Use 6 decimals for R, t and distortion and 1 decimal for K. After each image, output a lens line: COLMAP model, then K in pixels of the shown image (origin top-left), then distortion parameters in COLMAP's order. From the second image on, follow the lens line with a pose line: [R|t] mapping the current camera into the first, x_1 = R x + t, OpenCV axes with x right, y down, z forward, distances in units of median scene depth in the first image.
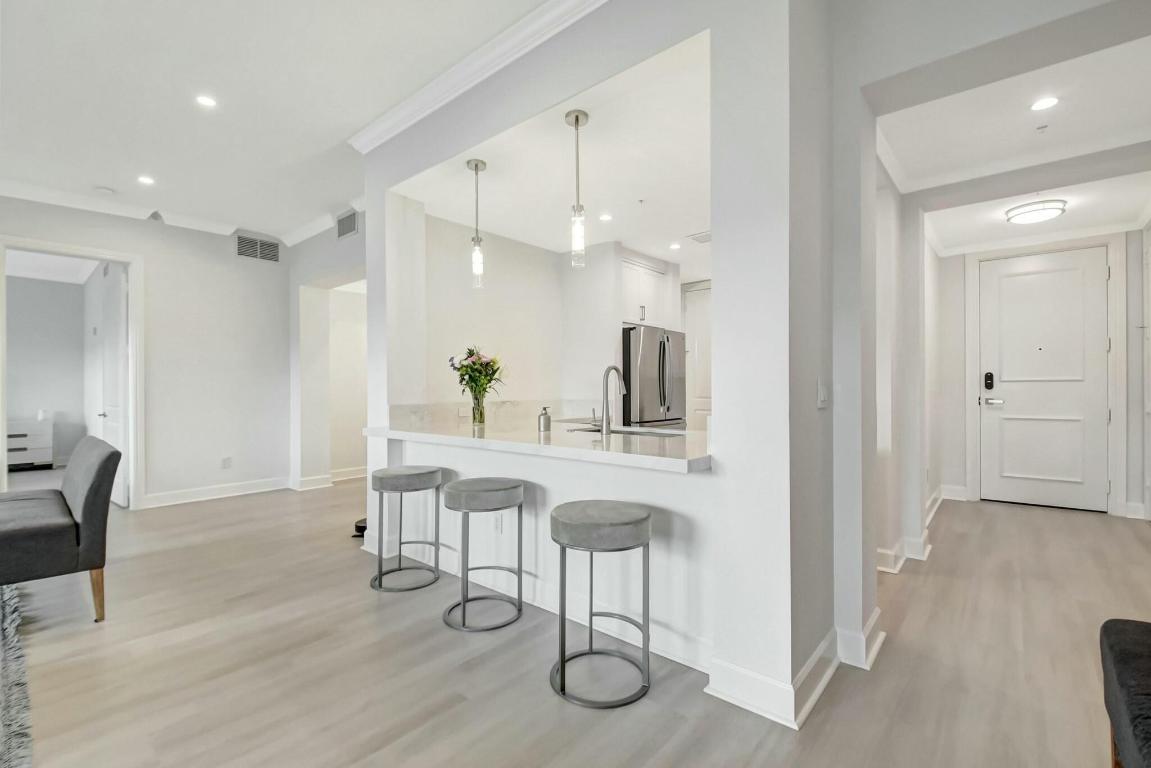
lens RADIAL K [[516.9, 0, 582.1], [0, 516.9, 397.8], [0, 0, 1]] dist [0.000566, -0.000100]
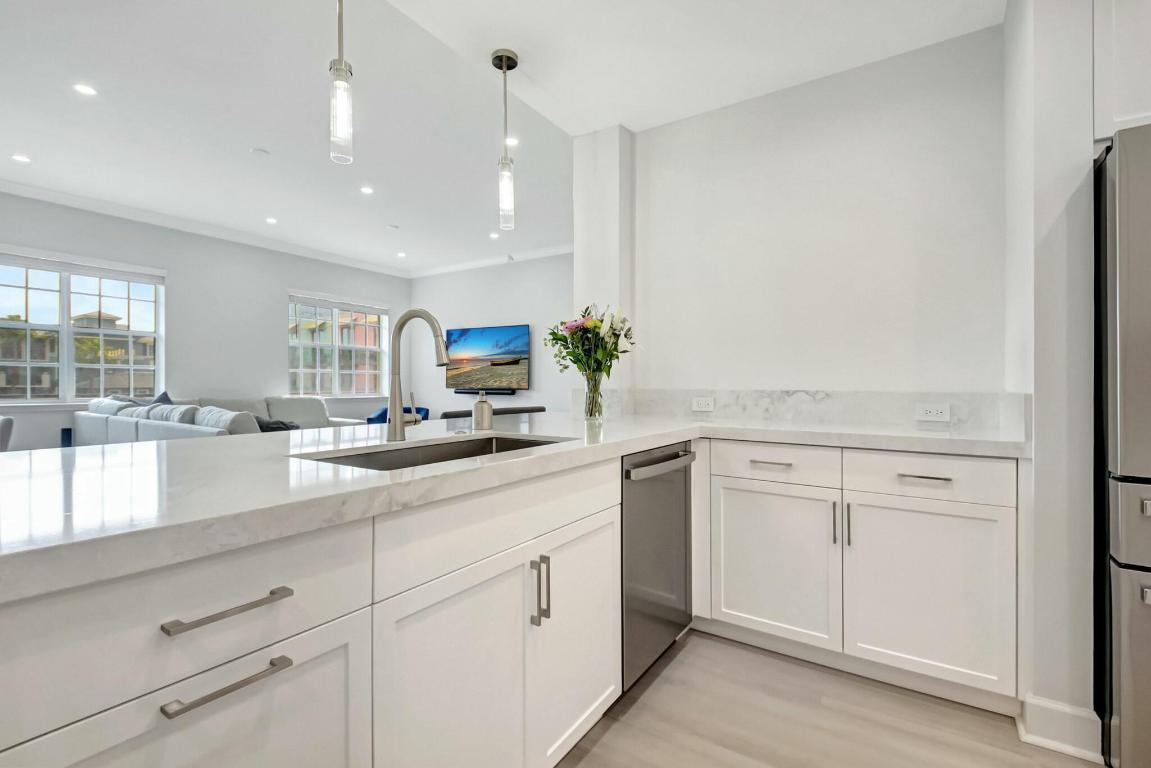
lens RADIAL K [[516.9, 0, 582.1], [0, 516.9, 397.8], [0, 0, 1]] dist [0.000566, -0.000100]
pose [[0.098749, 0.031024, -0.994629, 0.481650], [-0.018639, 0.999396, 0.029323, 0.002411], [0.994938, 0.015644, 0.099267, 0.908590]]
